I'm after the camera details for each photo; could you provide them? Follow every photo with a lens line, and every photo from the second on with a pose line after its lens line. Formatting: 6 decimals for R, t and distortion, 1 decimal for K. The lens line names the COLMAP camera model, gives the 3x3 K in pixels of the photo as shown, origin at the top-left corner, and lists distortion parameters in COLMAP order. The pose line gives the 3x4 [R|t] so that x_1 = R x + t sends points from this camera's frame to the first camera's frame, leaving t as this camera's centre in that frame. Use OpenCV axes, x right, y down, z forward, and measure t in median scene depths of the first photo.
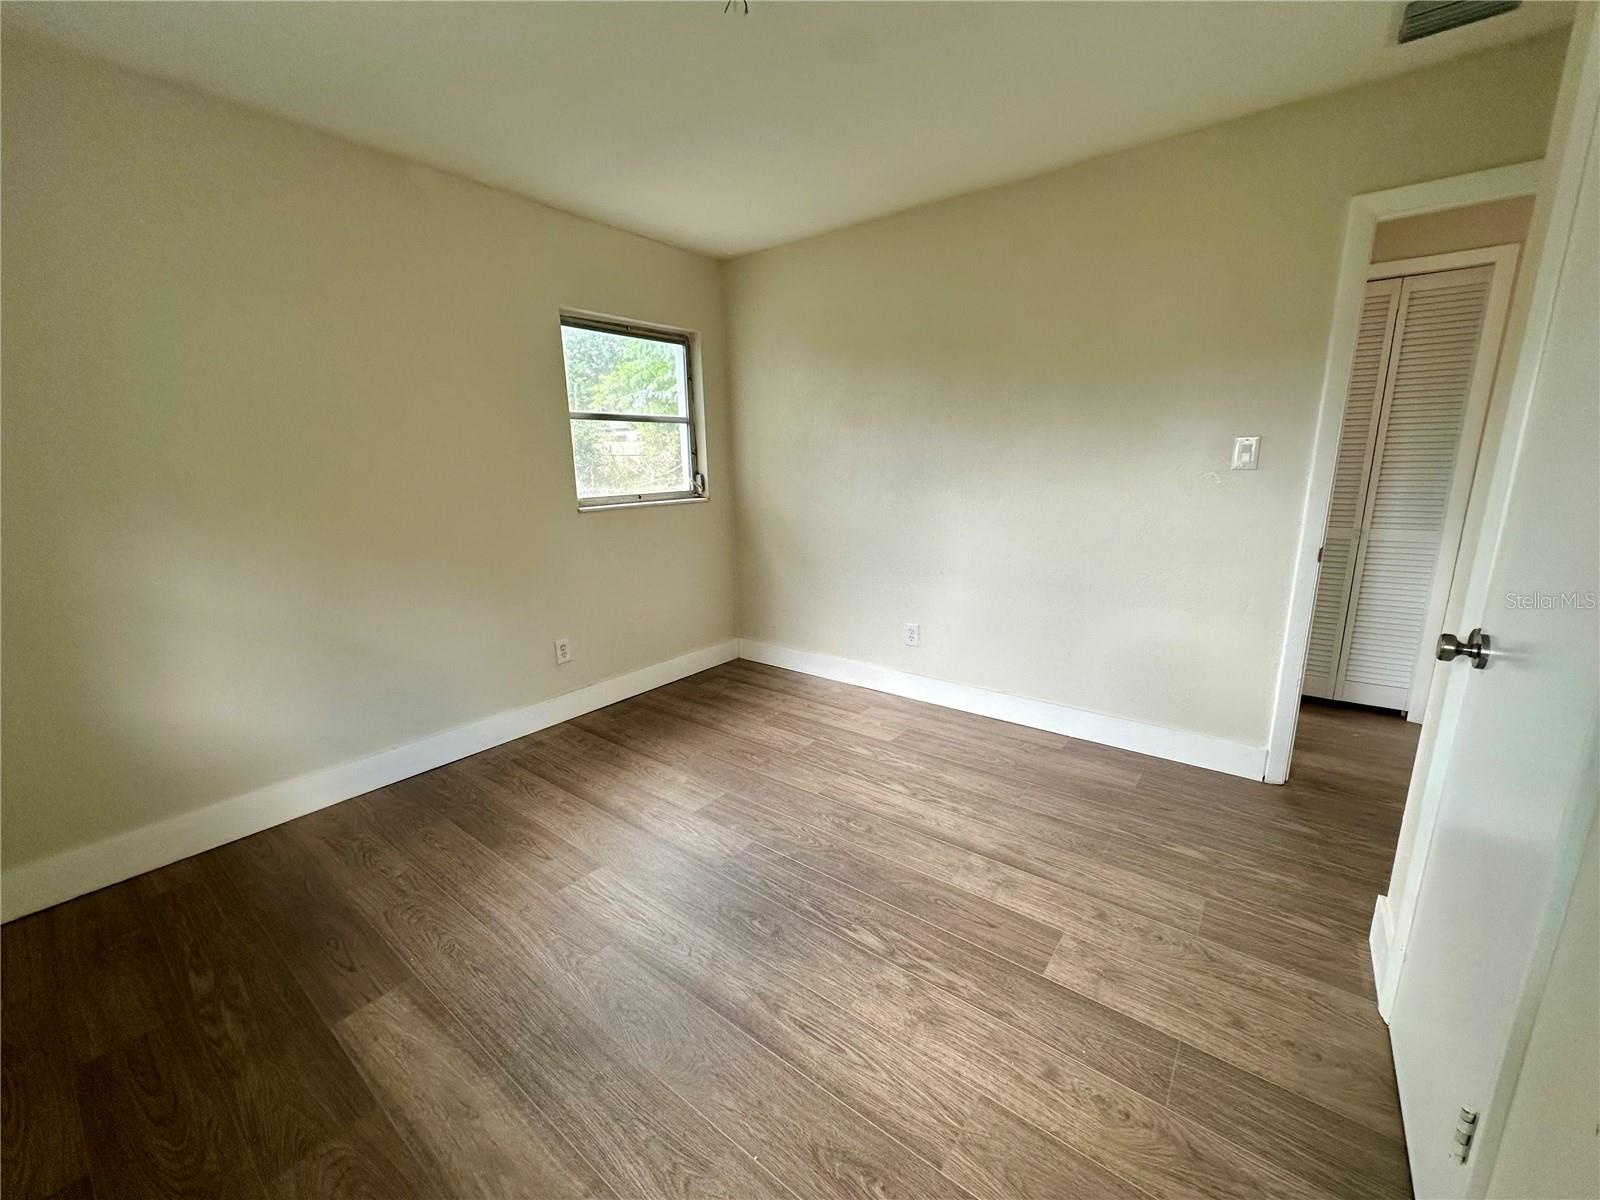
lens RADIAL K [[640.9, 0, 800.0], [0, 640.9, 600.0], [0, 0, 1]] dist [-0.000086, -0.000440]
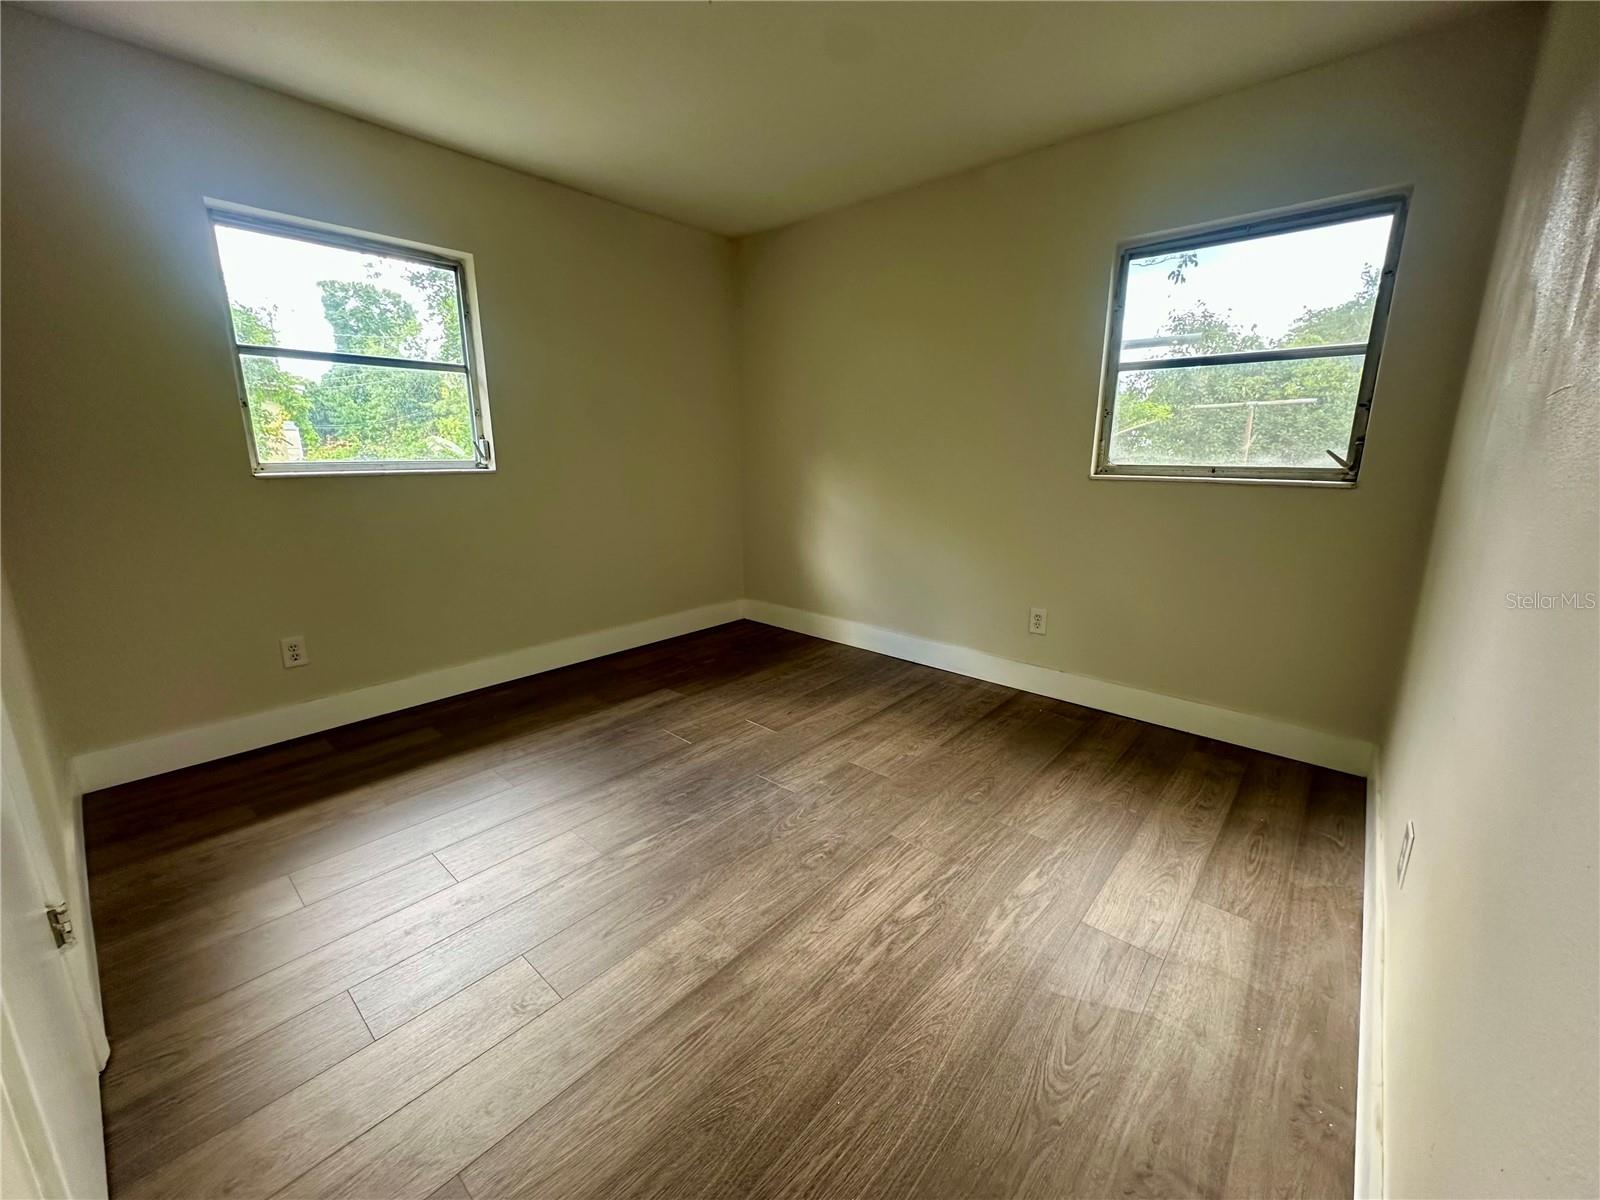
lens RADIAL K [[640.9, 0, 800.0], [0, 640.9, 600.0], [0, 0, 1]] dist [-0.000086, -0.000440]
pose [[-0.069323, 0.245995, -0.966789, 0.671464], [-0.219191, 0.941682, 0.255323, -0.137190], [0.973216, 0.229611, -0.011361, 0.765499]]
